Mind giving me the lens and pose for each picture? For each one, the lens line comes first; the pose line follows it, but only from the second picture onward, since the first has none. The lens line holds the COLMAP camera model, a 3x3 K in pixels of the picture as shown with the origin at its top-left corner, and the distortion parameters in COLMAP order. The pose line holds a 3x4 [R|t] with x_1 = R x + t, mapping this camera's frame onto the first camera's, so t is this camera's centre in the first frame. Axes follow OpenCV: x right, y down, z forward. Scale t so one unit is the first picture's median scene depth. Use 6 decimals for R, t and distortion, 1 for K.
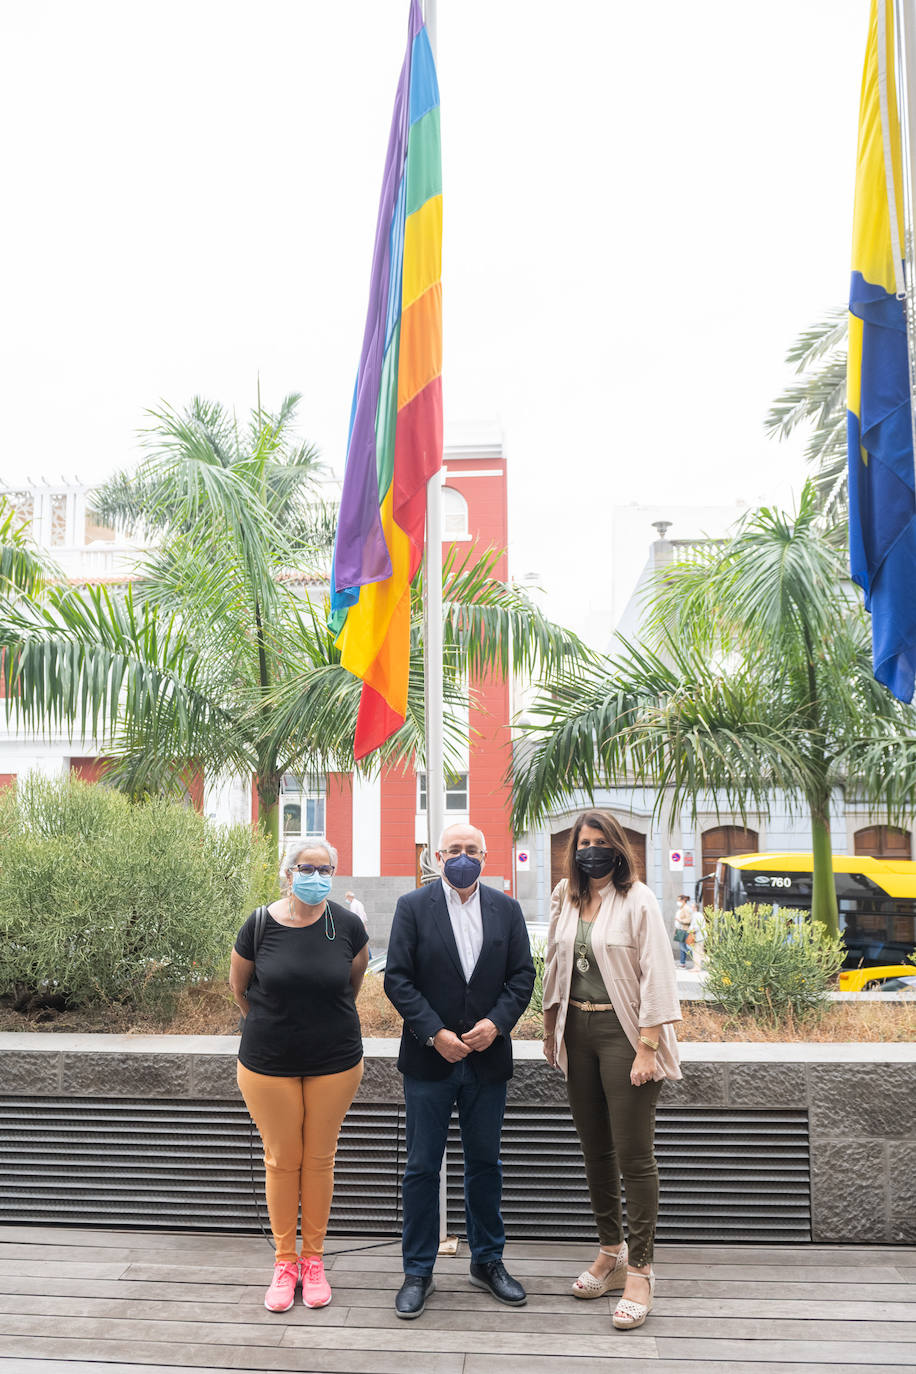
lens RADIAL K [[939.9, 0, 459.9], [0, 939.9, 732.5], [0, 0, 1]] dist [-0.005288, -0.002568]
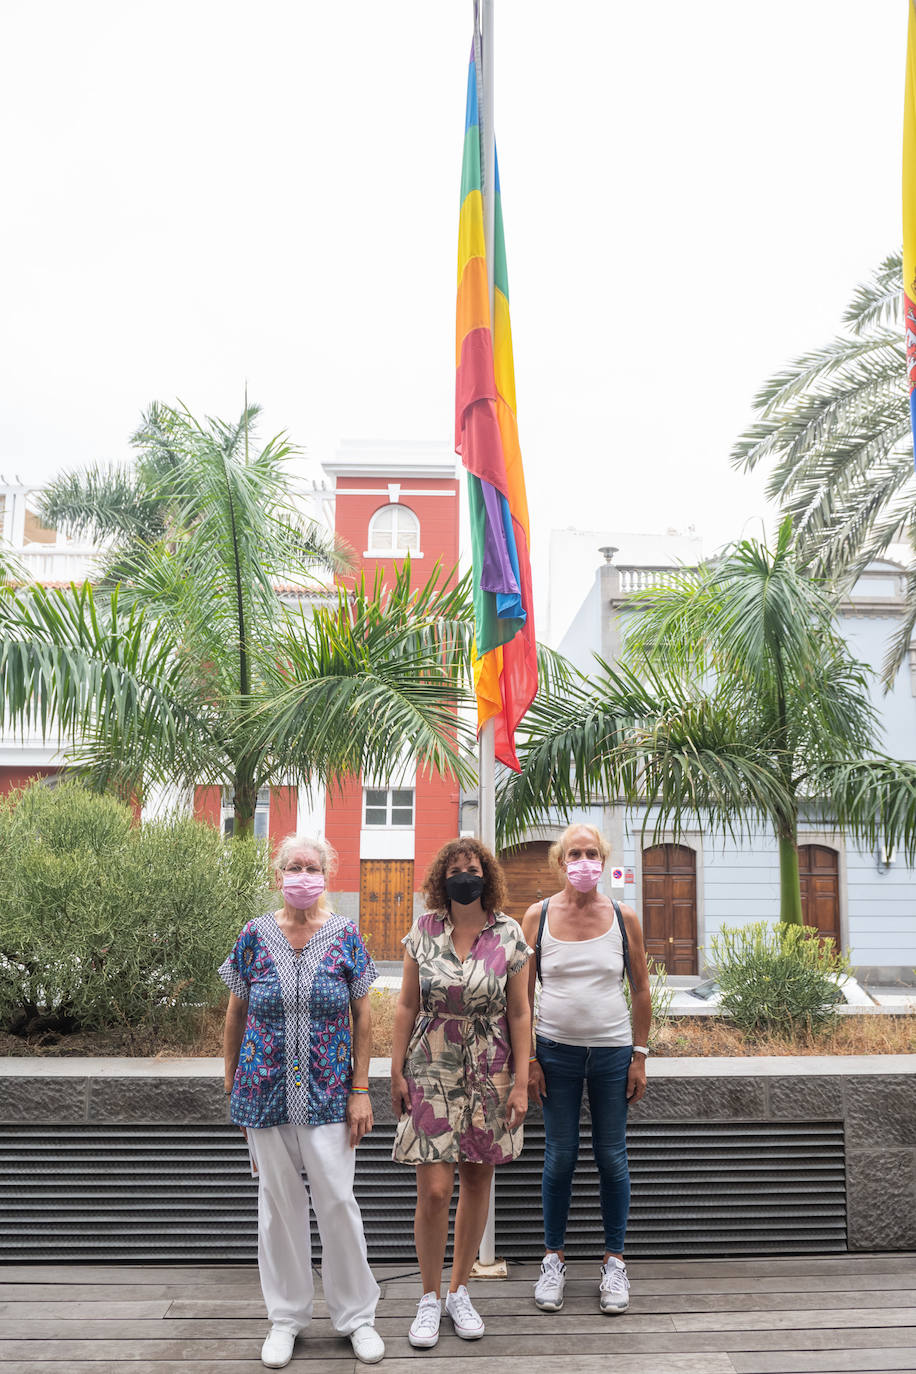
lens RADIAL K [[933.0, 0, 492.6], [0, 933.0, 715.7], [0, 0, 1]] dist [-0.006573, -0.001576]
pose [[0.994351, 0.022474, 0.103738, -0.128977], [-0.018790, 0.999162, -0.036361, 0.000027], [-0.104468, 0.034207, 0.993940, 0.005034]]
